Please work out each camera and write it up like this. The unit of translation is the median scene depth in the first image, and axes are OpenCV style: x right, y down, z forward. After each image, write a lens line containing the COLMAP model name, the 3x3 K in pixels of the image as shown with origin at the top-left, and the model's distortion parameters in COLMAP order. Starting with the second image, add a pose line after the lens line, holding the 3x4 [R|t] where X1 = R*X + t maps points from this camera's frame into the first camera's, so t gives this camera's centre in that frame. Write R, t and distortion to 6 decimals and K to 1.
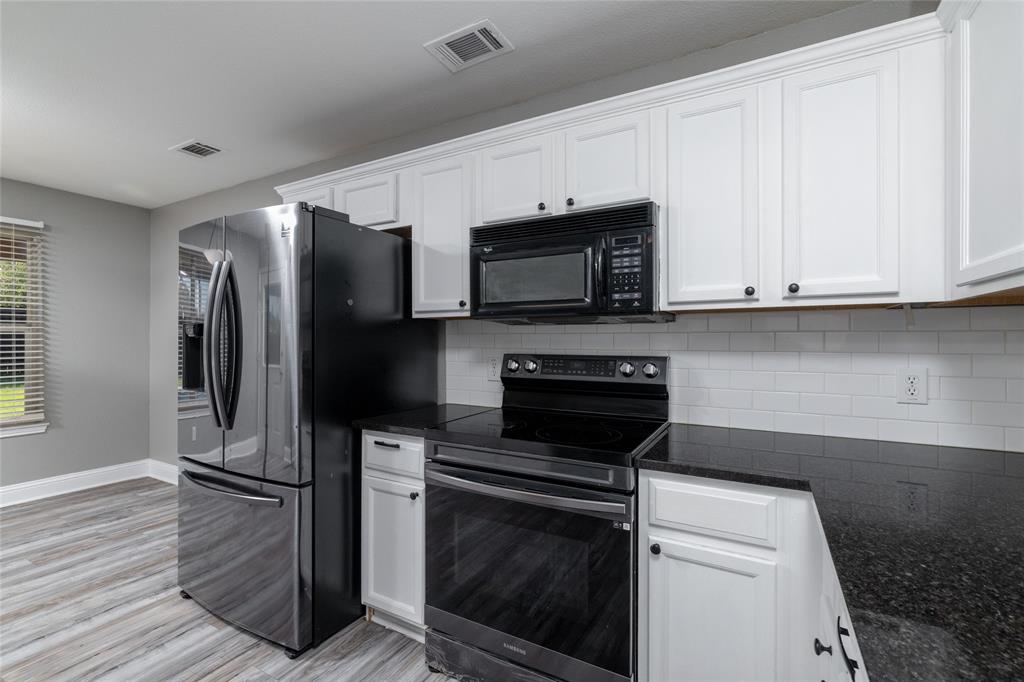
lens RADIAL K [[447.4, 0, 503.6], [0, 447.4, 337.2], [0, 0, 1]] dist [-0.000794, 0.001750]
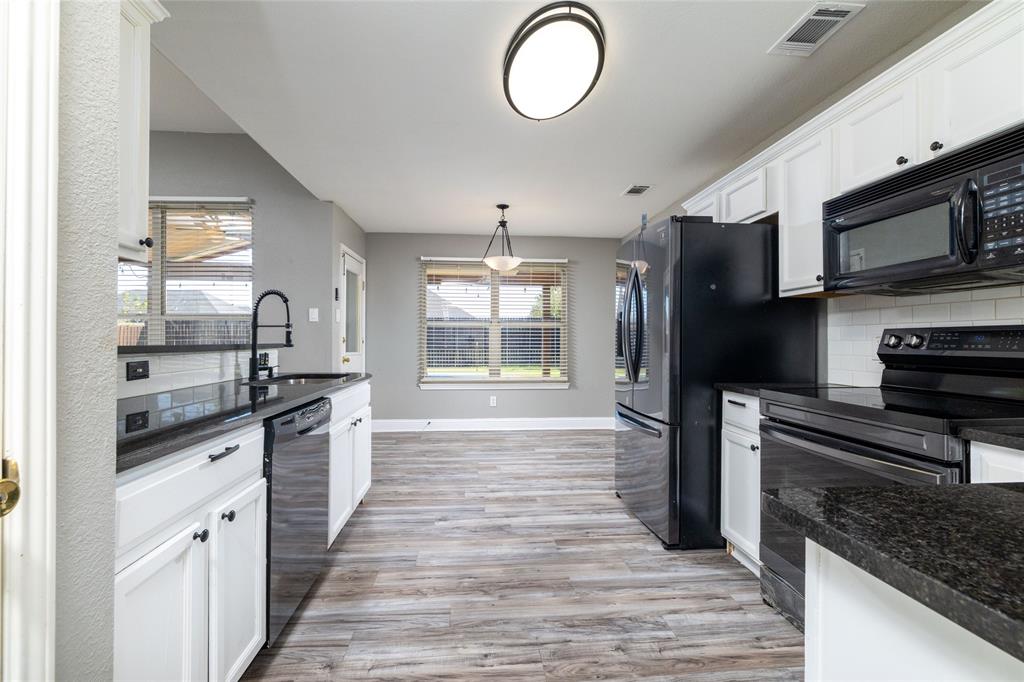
lens RADIAL K [[447.4, 0, 517.0], [0, 447.4, 340.3], [0, 0, 1]] dist [-0.000794, 0.001750]
pose [[0.574825, 0.002083, -0.818273, 0.353162], [-0.004654, 0.999989, -0.000724, 0.071929], [0.818263, 0.004224, 0.574829, -0.150539]]
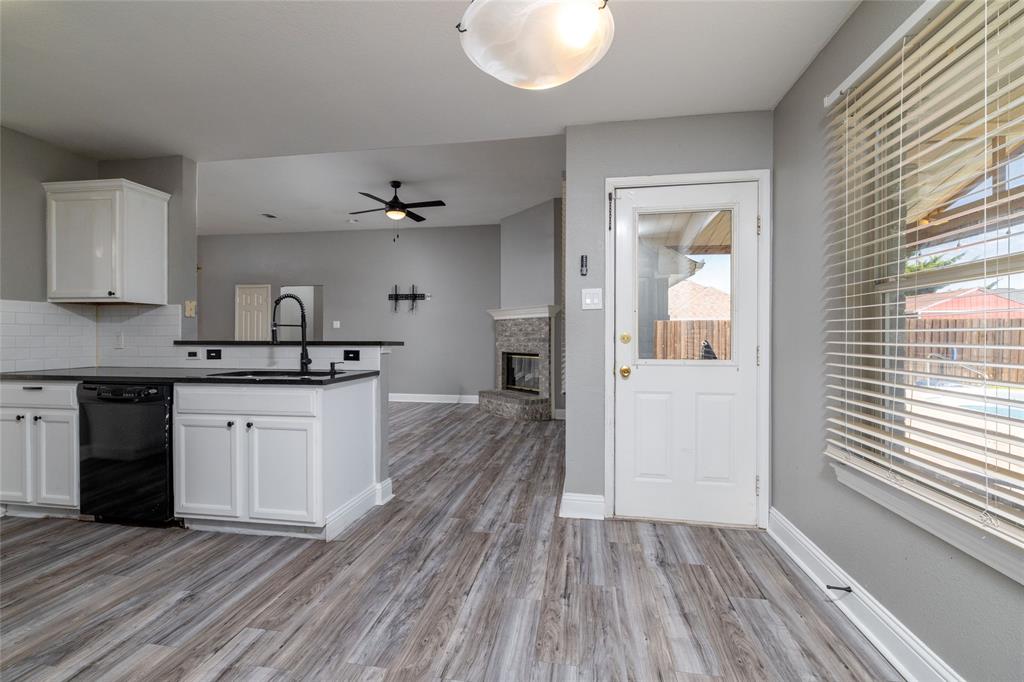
lens RADIAL K [[447.4, 0, 507.6], [0, 447.4, 343.5], [0, 0, 1]] dist [-0.000794, 0.001750]
pose [[-0.939961, 0.003523, -0.341263, -1.265474], [-0.002353, 0.999856, 0.016805, 0.068091], [0.341273, 0.016599, -0.939818, 1.619578]]
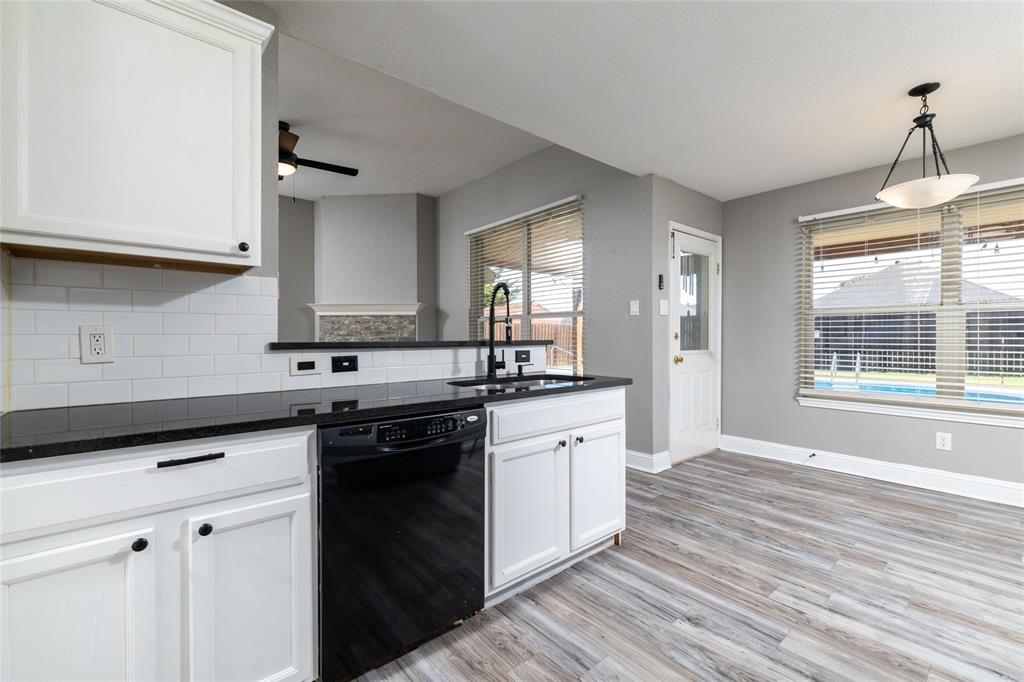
lens RADIAL K [[447.4, 0, 515.0], [0, 447.4, 341.9], [0, 0, 1]] dist [-0.000794, 0.001750]
pose [[-0.333152, 0.012622, -0.942789, 0.009148], [-0.001587, 0.999901, 0.013947, 0.072806], [0.942872, 0.006142, -0.333099, 0.433016]]
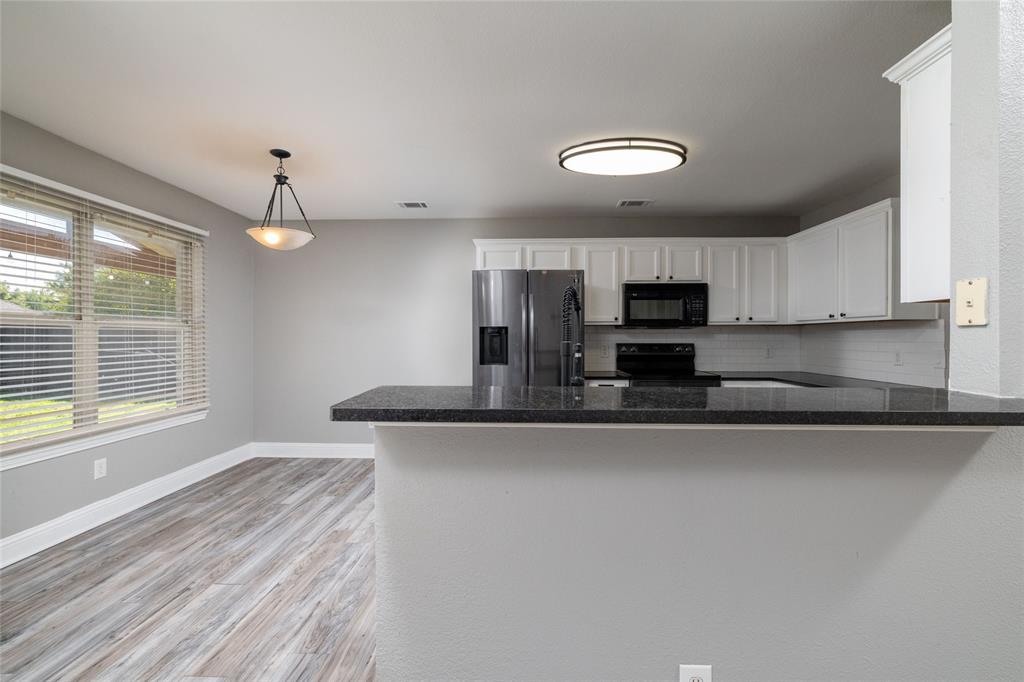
lens RADIAL K [[447.4, 0, 509.3], [0, 447.4, 330.9], [0, 0, 1]] dist [-0.000794, 0.001750]
pose [[0.884629, 0.008741, 0.466213, -1.532968], [-0.001816, 0.999881, -0.015301, 0.014089], [-0.466292, 0.012689, 0.884540, -0.612627]]
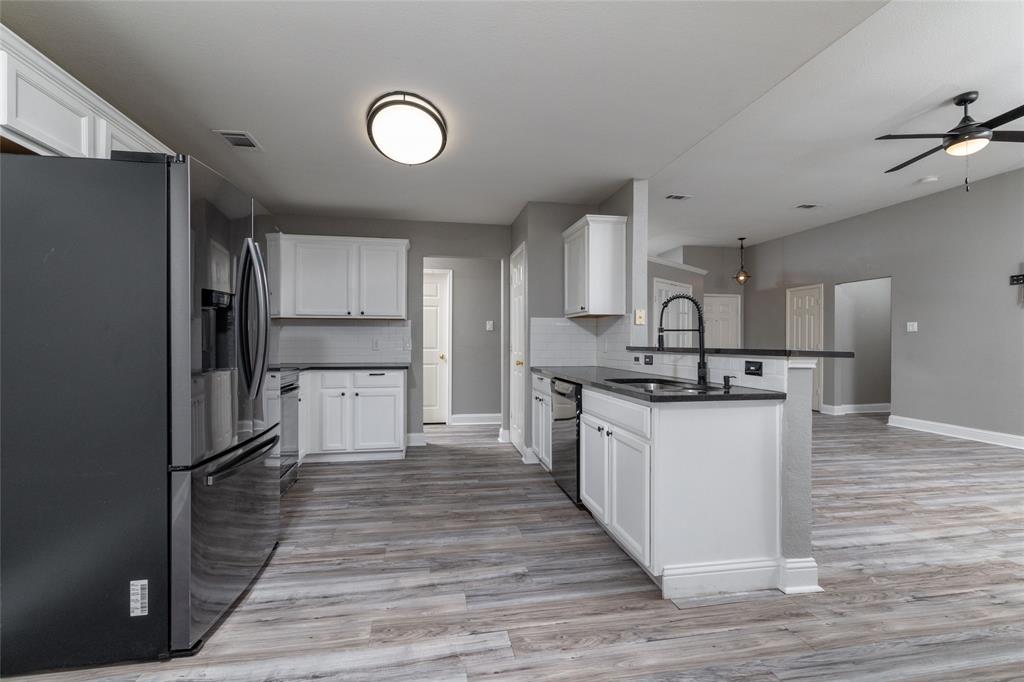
lens RADIAL K [[447.4, 0, 508.5], [0, 447.4, 337.7], [0, 0, 1]] dist [-0.000794, 0.001750]
pose [[-0.639638, 0.005222, 0.768659, -1.763956], [-0.002637, 0.999956, -0.008988, 0.071210], [-0.768672, -0.007776, -0.639596, 1.195689]]
